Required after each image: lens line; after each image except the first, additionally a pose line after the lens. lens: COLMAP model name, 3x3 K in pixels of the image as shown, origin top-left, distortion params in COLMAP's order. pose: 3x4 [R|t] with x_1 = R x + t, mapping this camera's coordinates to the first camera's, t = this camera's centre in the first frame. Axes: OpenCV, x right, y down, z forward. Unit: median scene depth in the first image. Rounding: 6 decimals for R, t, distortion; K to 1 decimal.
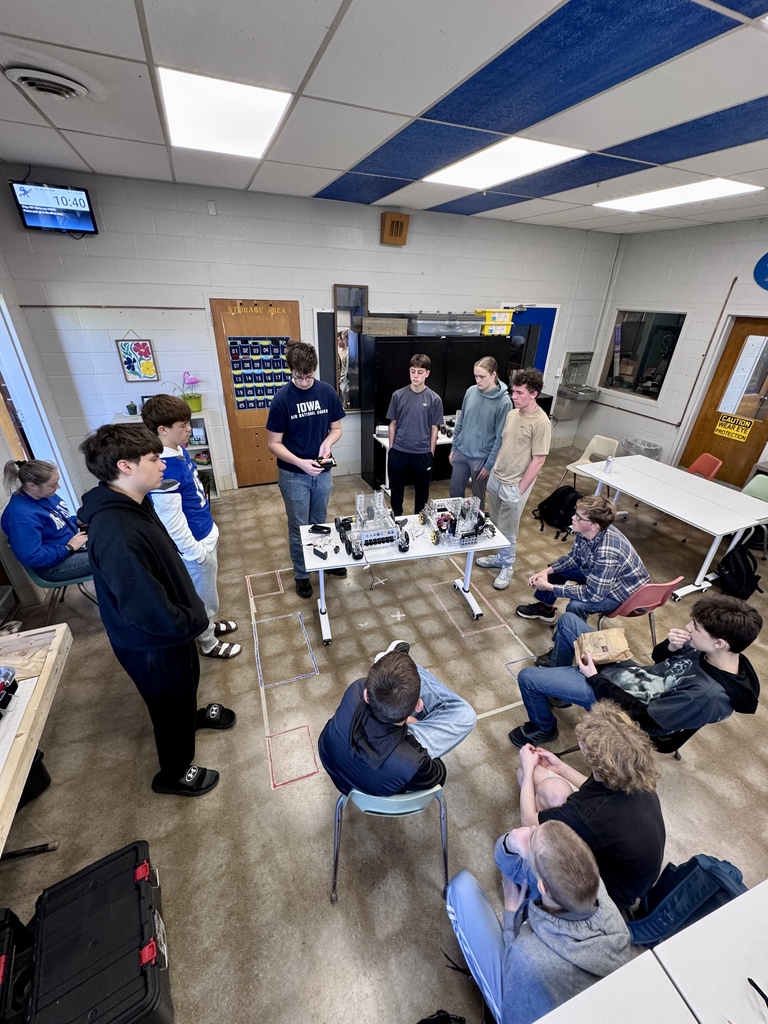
lens RADIAL K [[409.1, 0, 384.0], [0, 409.1, 512.0], [0, 0, 1]] dist [0.000566, 0.000014]
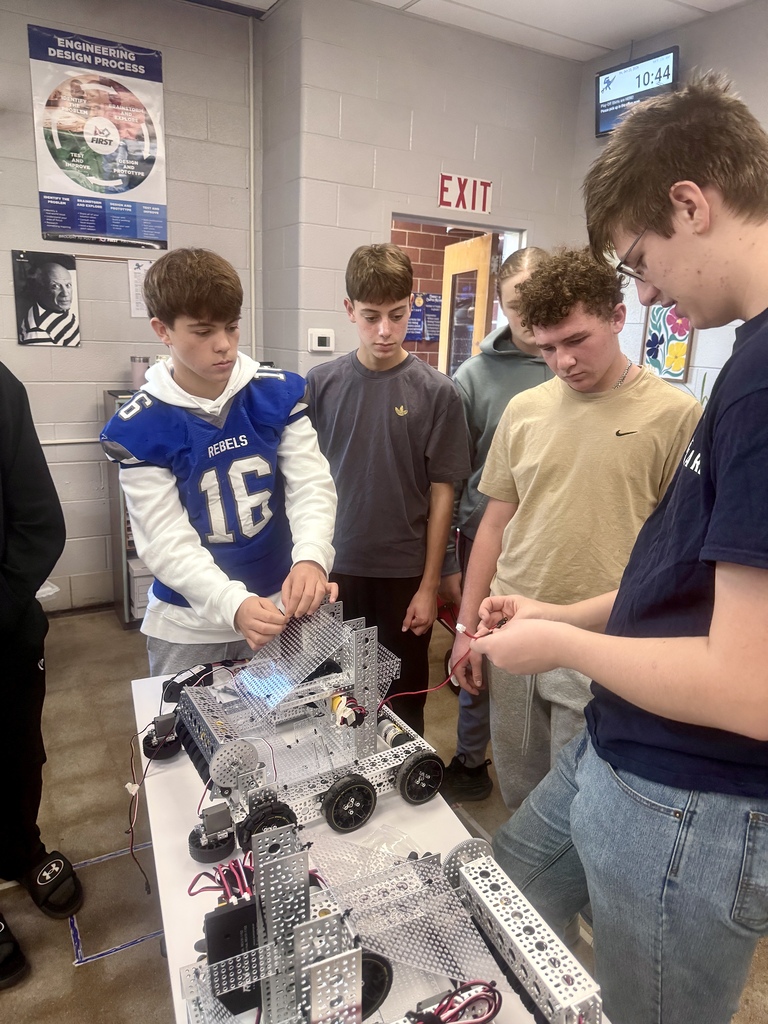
lens RADIAL K [[752.7, 0, 368.9], [0, 752.7, 510.0], [0, 0, 1]] dist [0.003272, -0.000596]
pose [[0.132422, 0.209730, -0.968751, 0.306384], [-0.494358, 0.861095, 0.118848, -0.114066], [0.859113, 0.463172, 0.217709, 0.568919]]
